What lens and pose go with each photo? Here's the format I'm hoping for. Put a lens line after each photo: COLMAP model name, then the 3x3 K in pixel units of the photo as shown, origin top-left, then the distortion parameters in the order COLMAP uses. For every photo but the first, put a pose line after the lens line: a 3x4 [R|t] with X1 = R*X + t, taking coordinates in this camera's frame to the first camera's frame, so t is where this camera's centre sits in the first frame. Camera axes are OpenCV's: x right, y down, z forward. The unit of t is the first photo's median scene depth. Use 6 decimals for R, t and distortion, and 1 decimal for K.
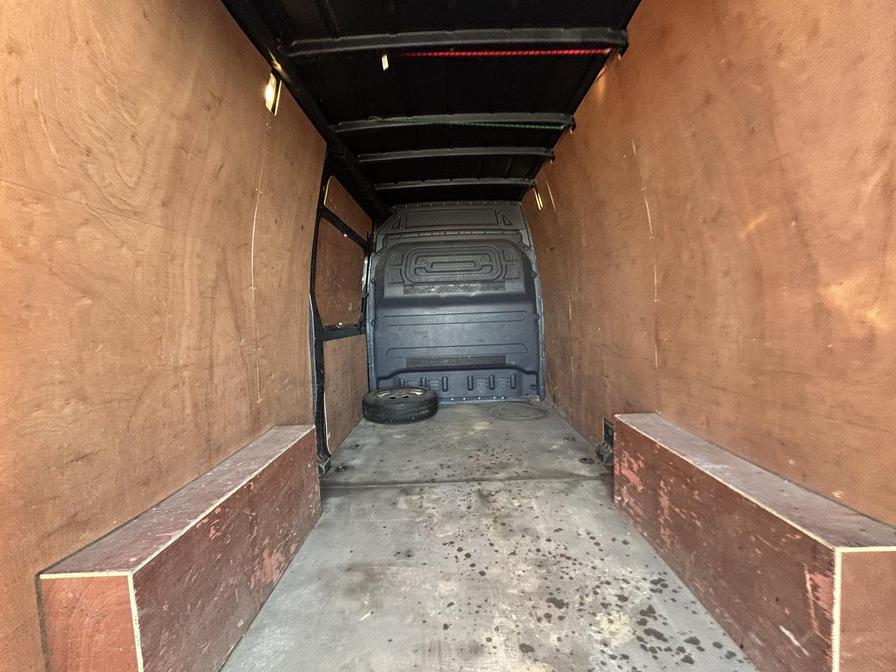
lens RADIAL K [[362.5, 0, 447.8], [0, 362.5, 335.1], [0, 0, 1]] dist [-0.000489, 0.000162]
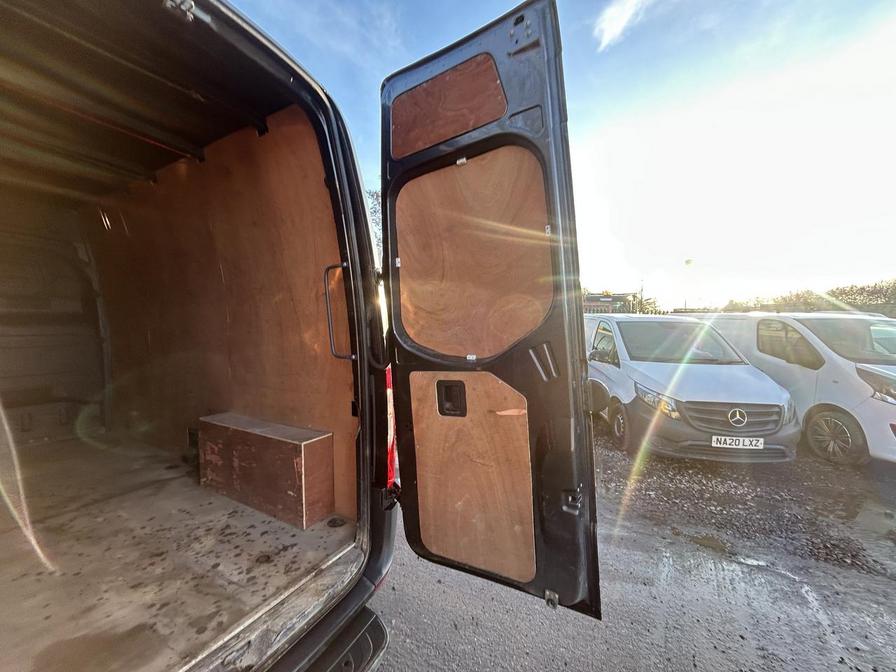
lens RADIAL K [[362.5, 0, 448.9], [0, 362.5, 336.0], [0, 0, 1]] dist [-0.000489, 0.000162]
pose [[0.498672, 0.000864, 0.866791, -0.233453], [0.036227, 0.999105, -0.021837, -0.019613], [-0.866034, 0.042290, 0.498194, -0.465044]]
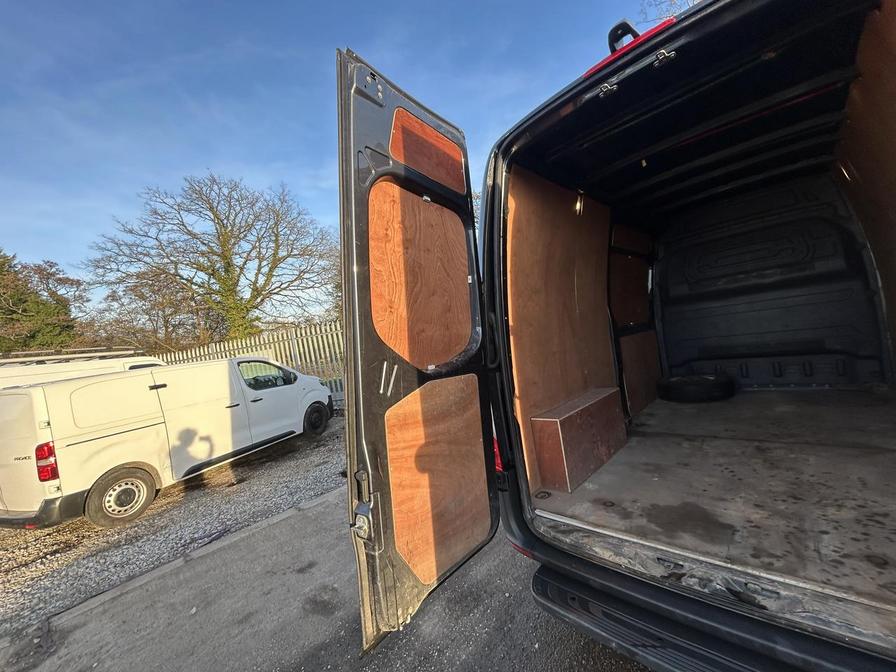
lens RADIAL K [[362.5, 0, 449.4], [0, 362.5, 335.8], [0, 0, 1]] dist [-0.000489, 0.000162]
pose [[0.718950, -0.072136, -0.691309, 0.237562], [0.075508, 0.996819, -0.025488, -0.005232], [0.690948, -0.033875, 0.722110, -0.715784]]
